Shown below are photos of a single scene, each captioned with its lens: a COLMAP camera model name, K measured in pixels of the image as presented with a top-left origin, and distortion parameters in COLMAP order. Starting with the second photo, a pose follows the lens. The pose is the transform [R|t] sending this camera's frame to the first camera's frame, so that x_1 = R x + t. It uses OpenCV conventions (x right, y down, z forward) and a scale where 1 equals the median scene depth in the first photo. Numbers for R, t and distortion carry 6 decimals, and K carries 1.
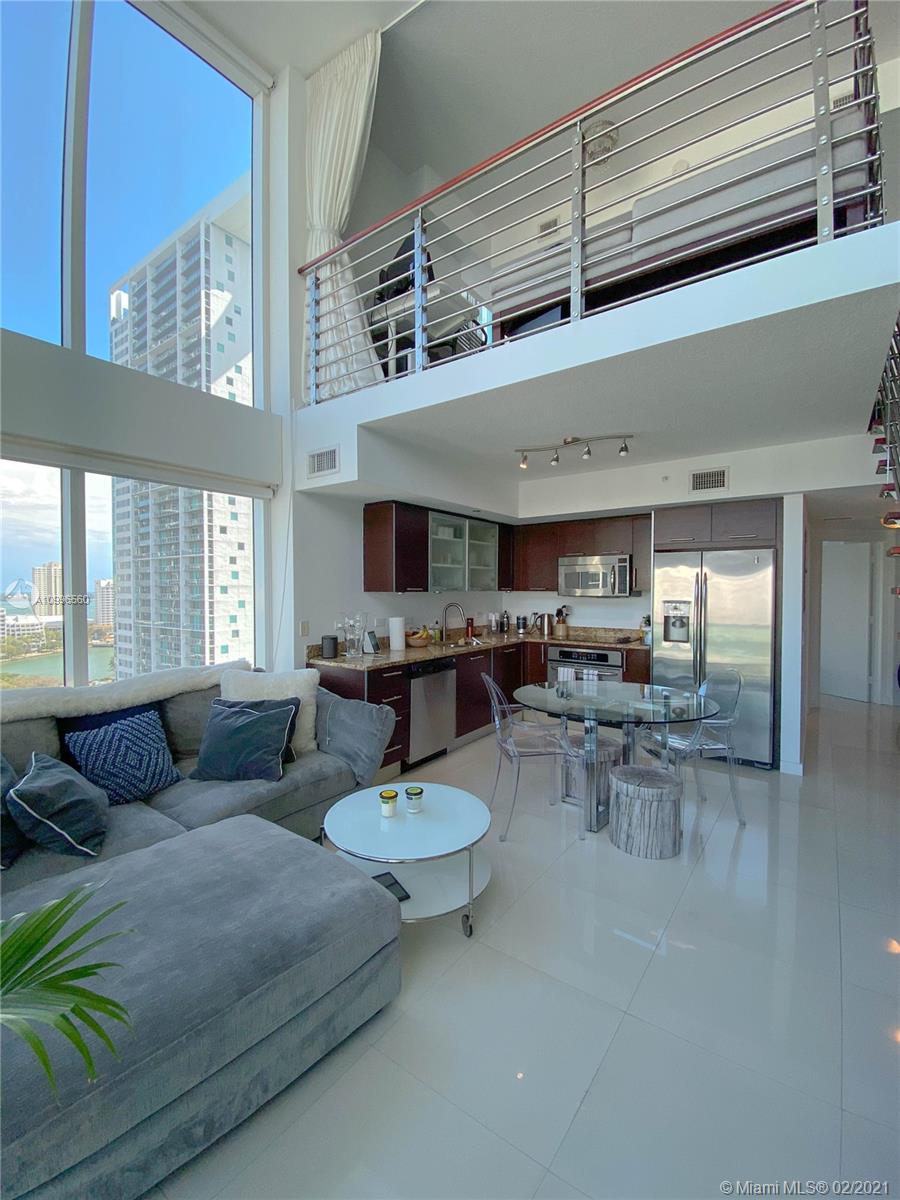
lens RADIAL K [[503.1, 0, 450.0], [0, 503.1, 600.0], [0, 0, 1]] dist [0.019076, -0.016863]
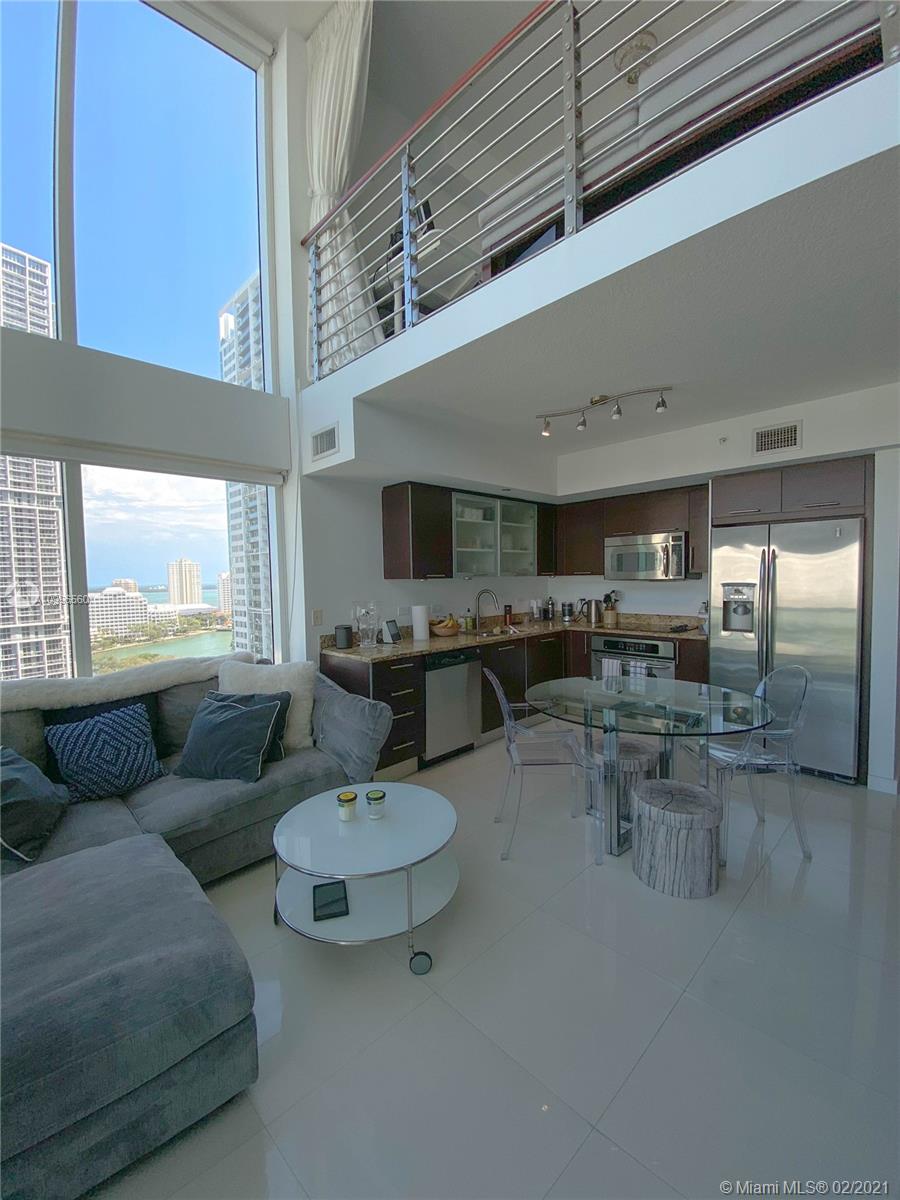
lens RADIAL K [[485.2, 0, 450.0], [0, 485.2, 600.0], [0, 0, 1]] dist [0.011951, -0.015116]
pose [[0.986862, -0.009735, -0.161274, 0.116641], [0.014184, 0.999549, 0.026458, 0.001034], [0.160944, -0.028398, 0.986555, 0.123822]]
